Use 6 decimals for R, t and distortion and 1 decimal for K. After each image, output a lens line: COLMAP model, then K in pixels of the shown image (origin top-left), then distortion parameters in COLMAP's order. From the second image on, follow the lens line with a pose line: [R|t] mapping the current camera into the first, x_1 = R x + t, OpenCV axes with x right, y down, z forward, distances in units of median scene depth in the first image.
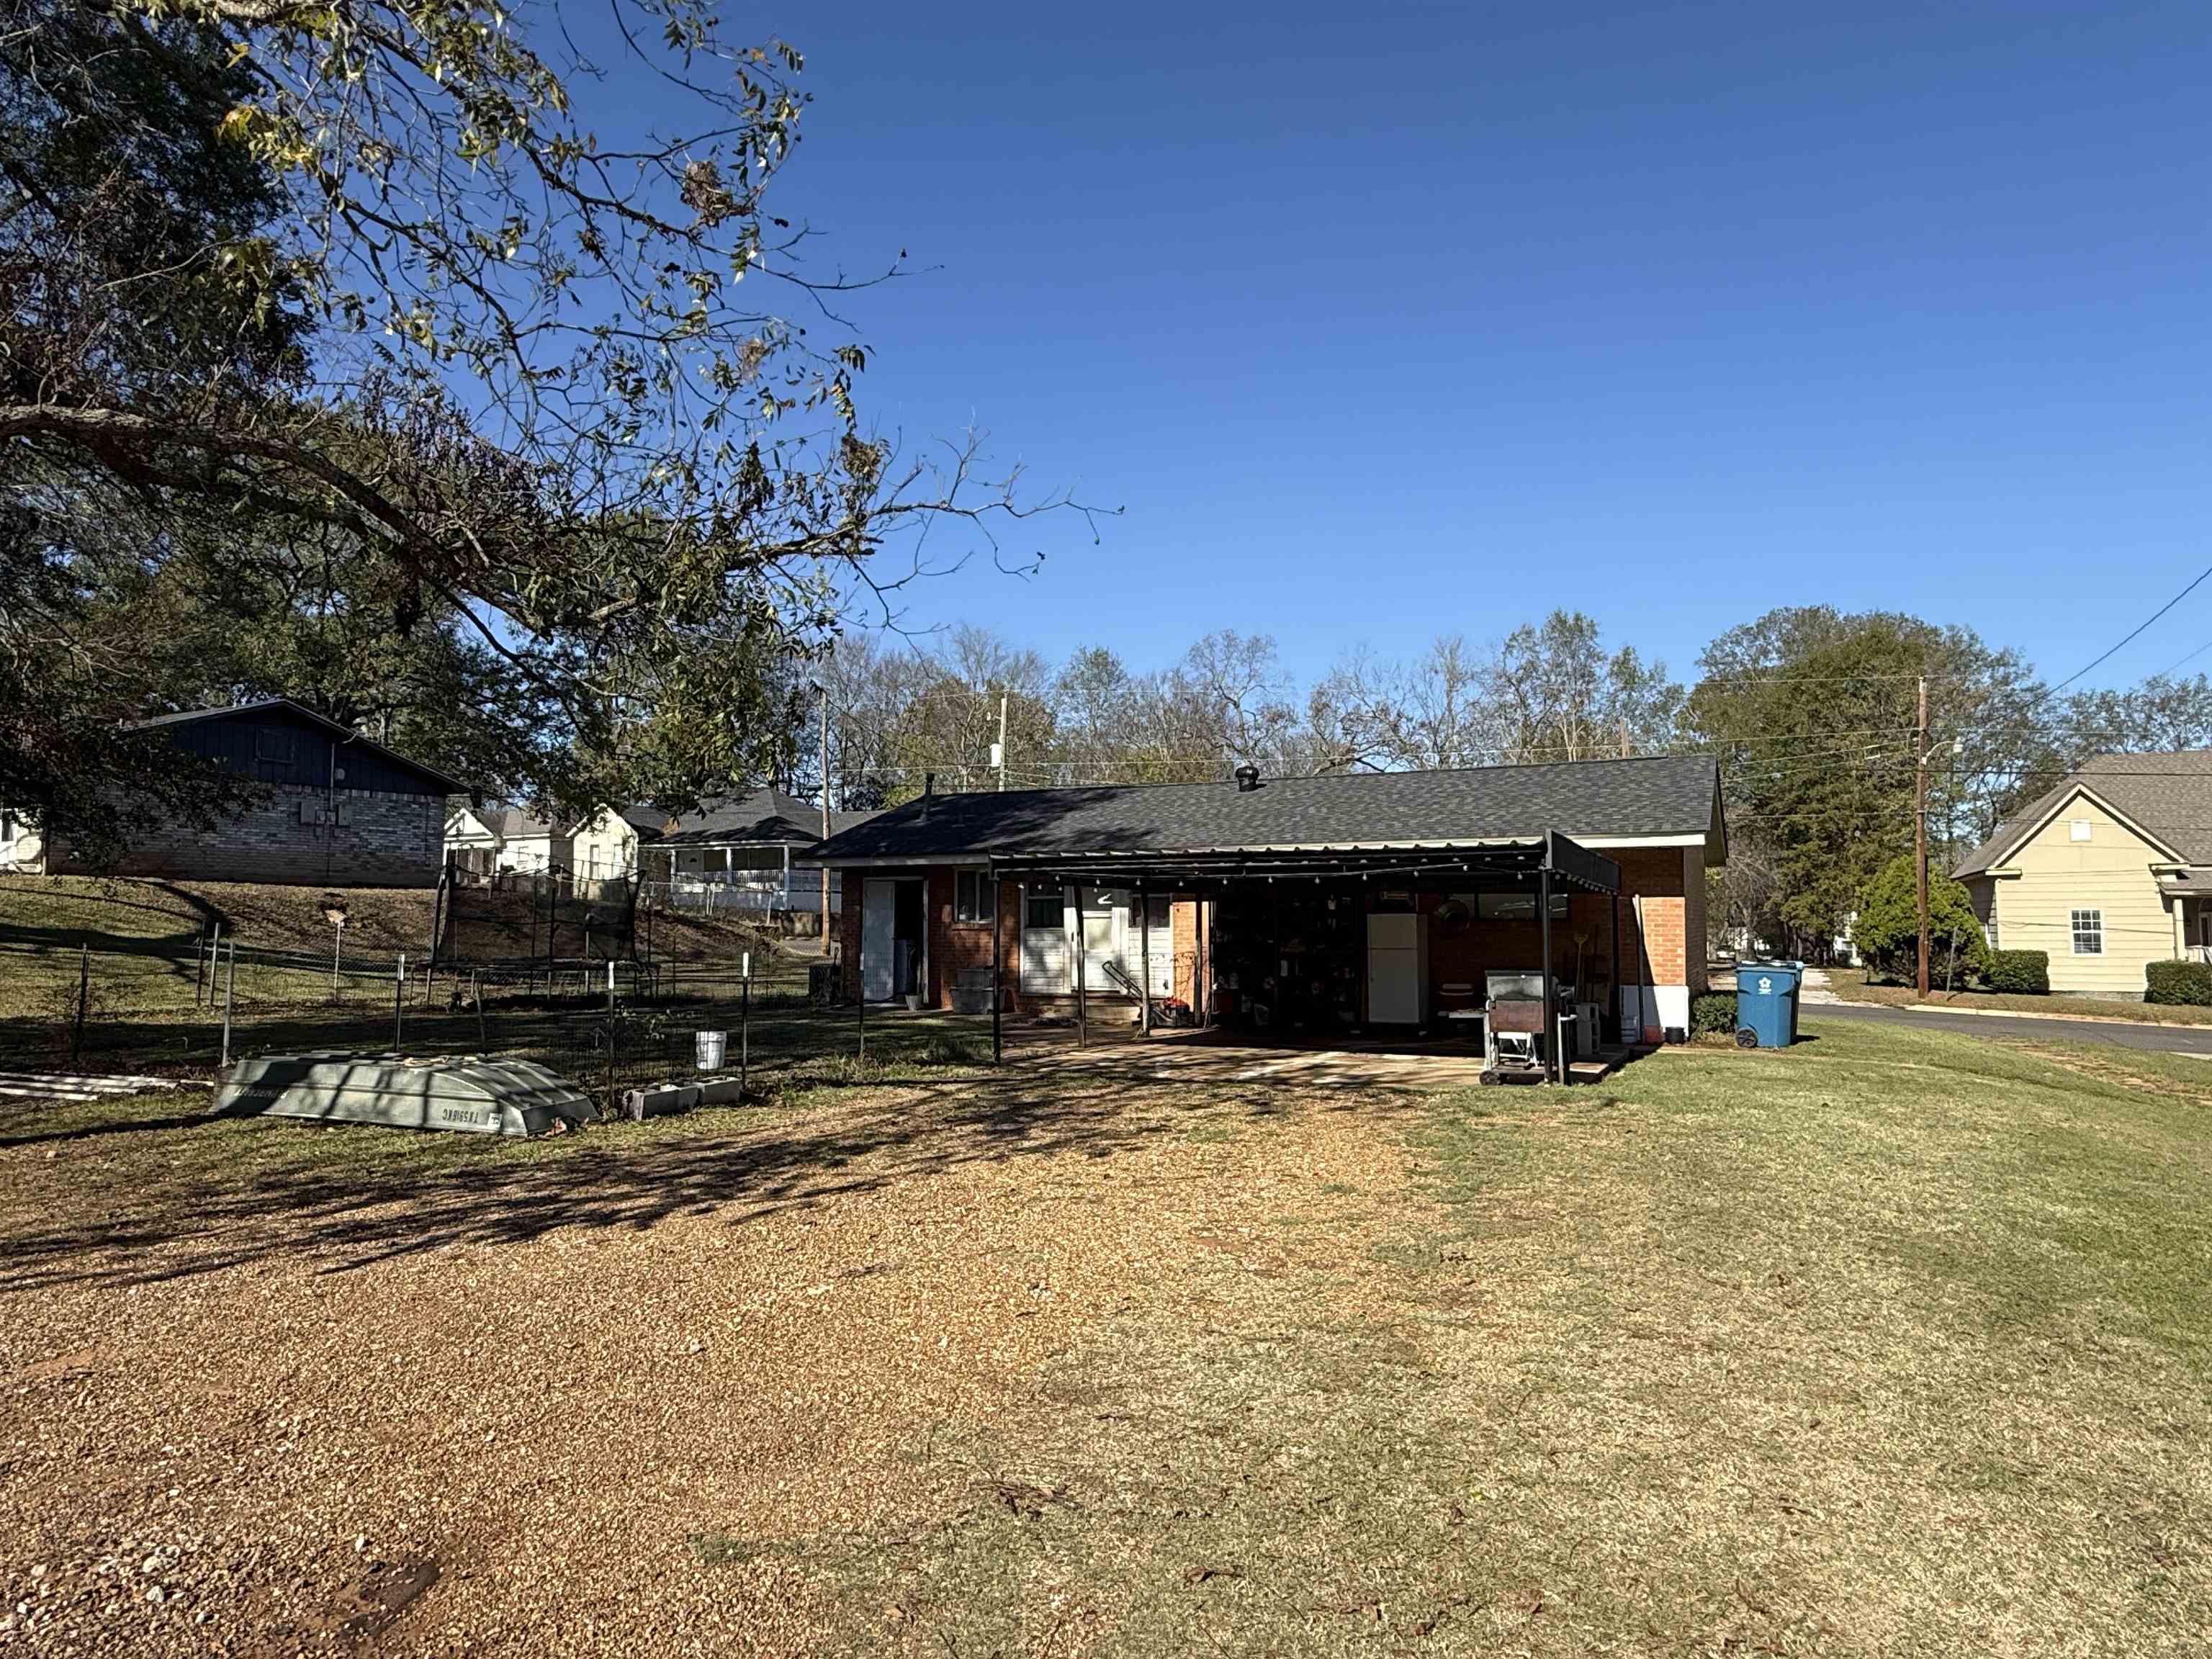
lens RADIAL K [[1337.9, 0, 1106.0], [0, 1337.9, 829.5], [0, 0, 1]] dist [-0.001216, -0.000062]
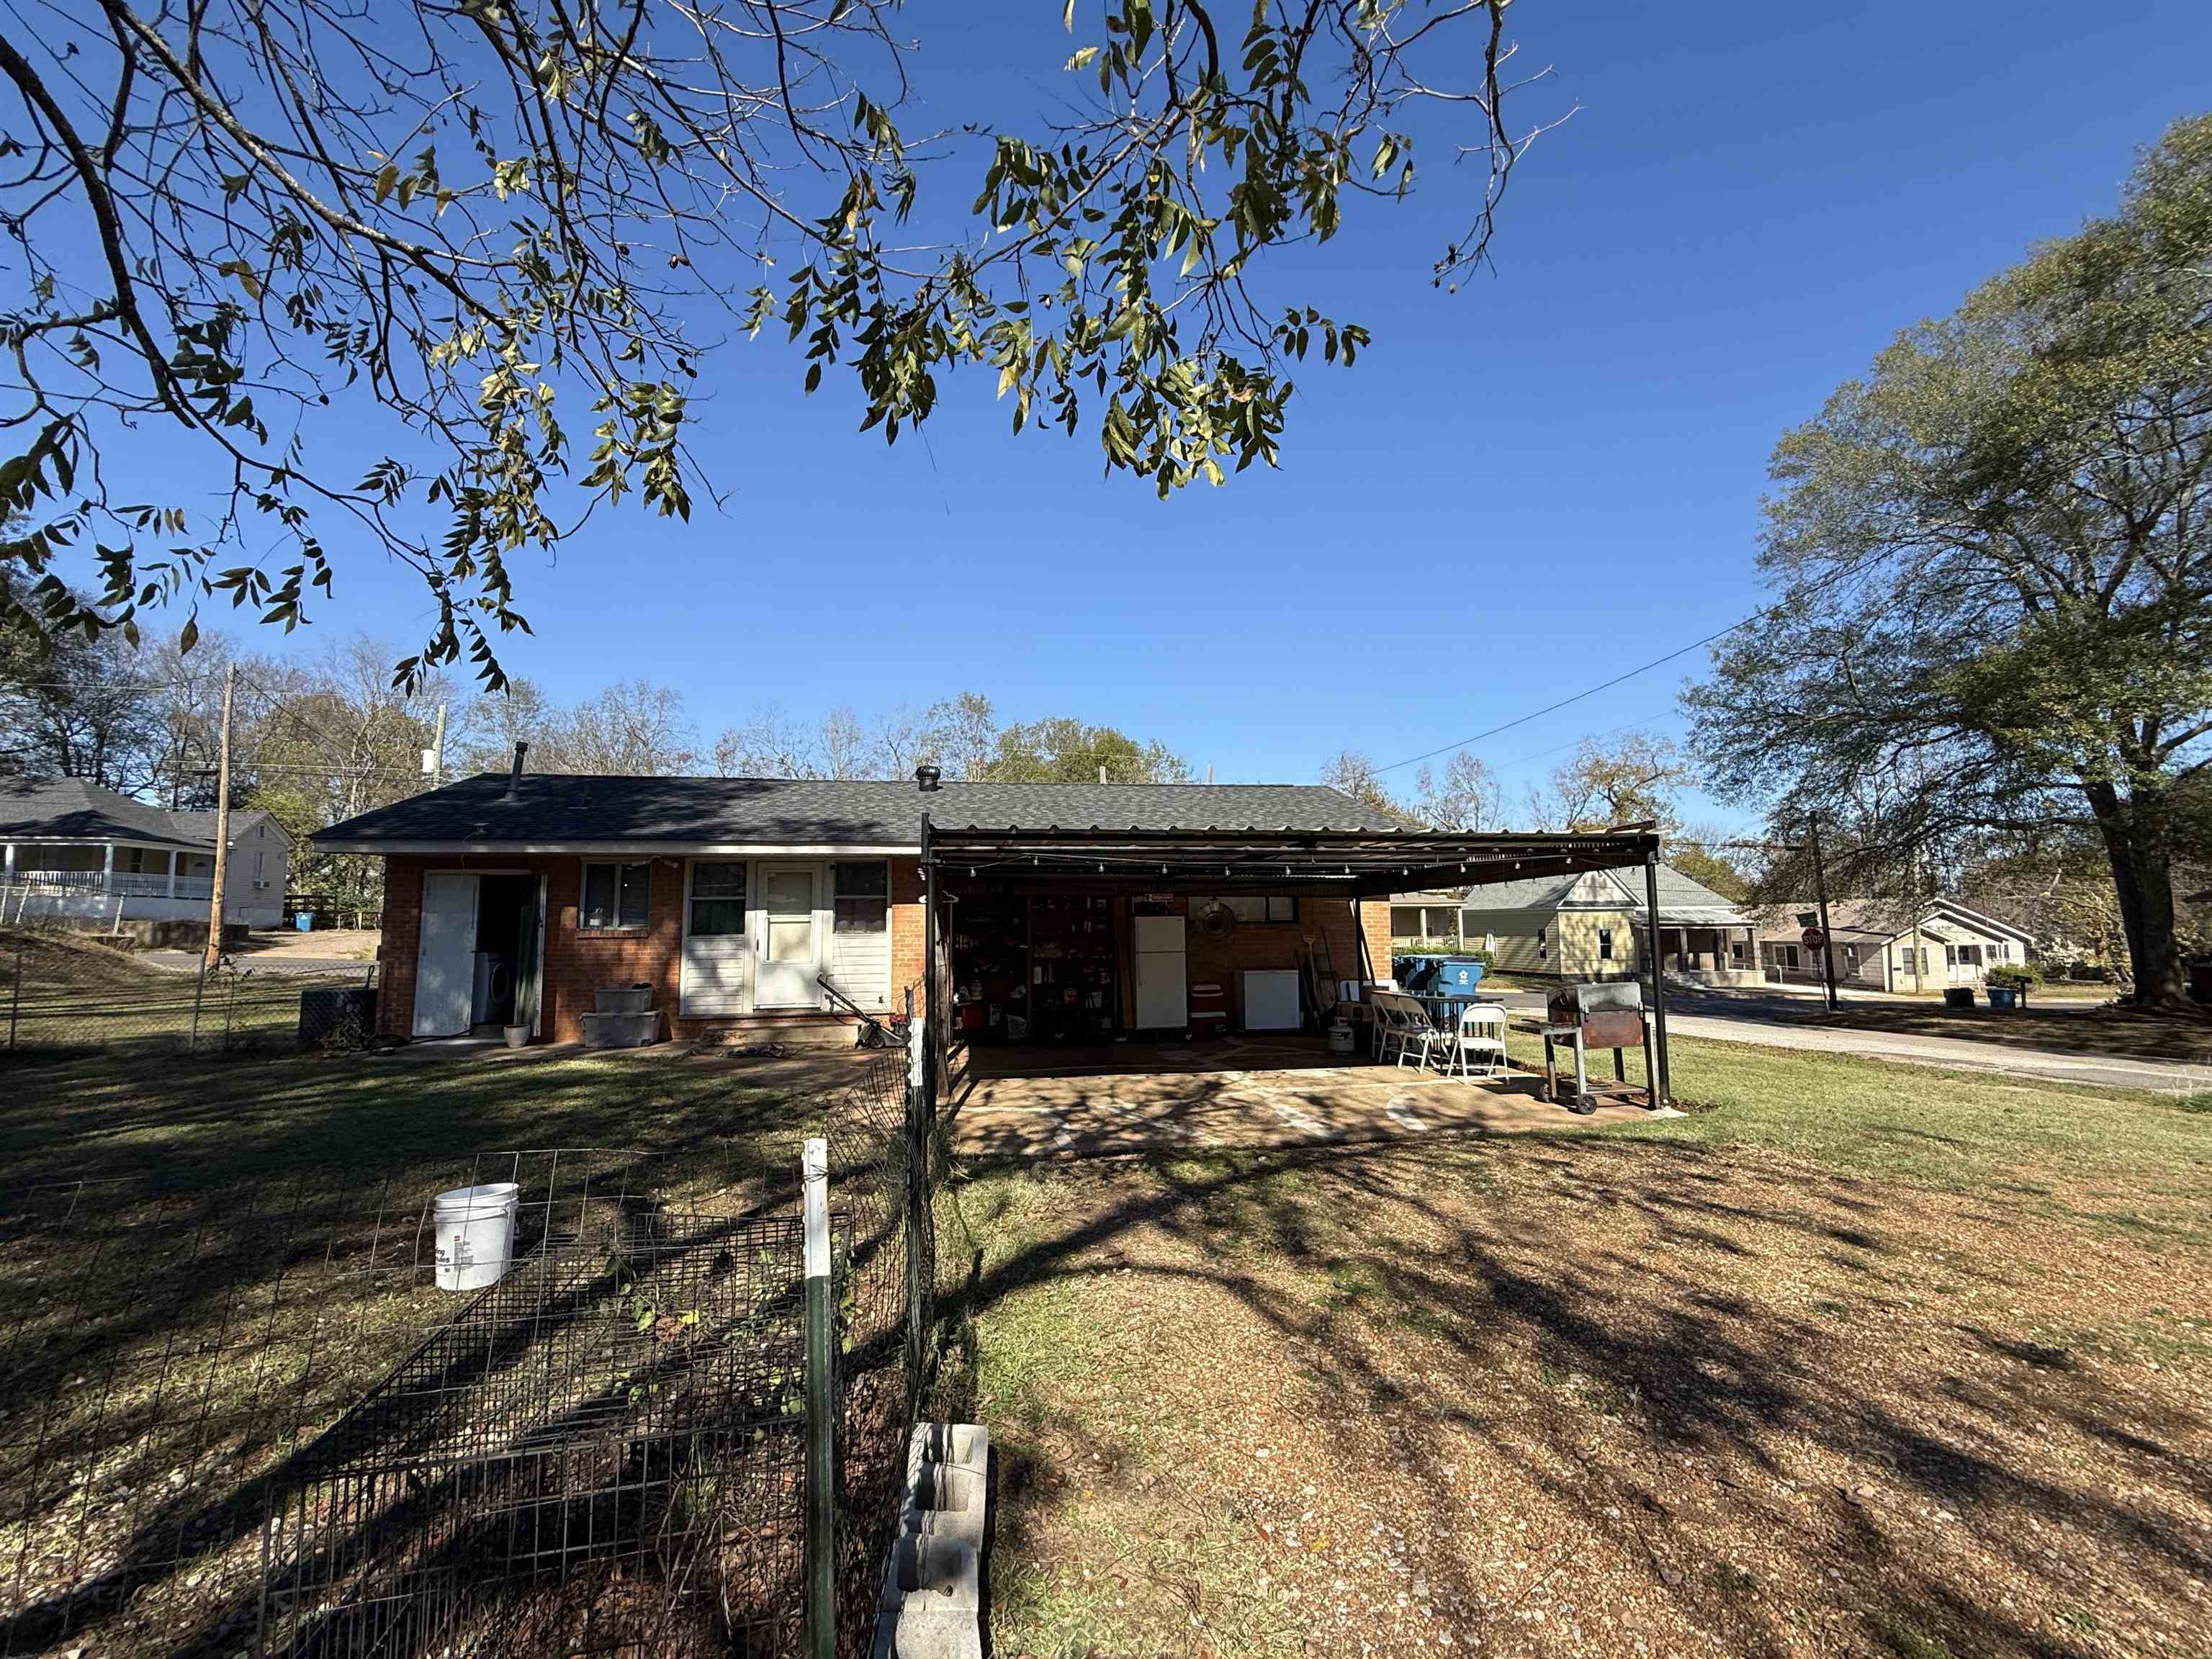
lens RADIAL K [[938.6, 0, 1106.0], [0, 938.6, 829.5], [0, 0, 1]] dist [0.008970, 0.000215]
pose [[0.820856, 0.051965, 0.568766, -0.178913], [-0.033083, 0.998506, -0.043481, 0.025074], [-0.570176, 0.016875, 0.821349, 0.370893]]
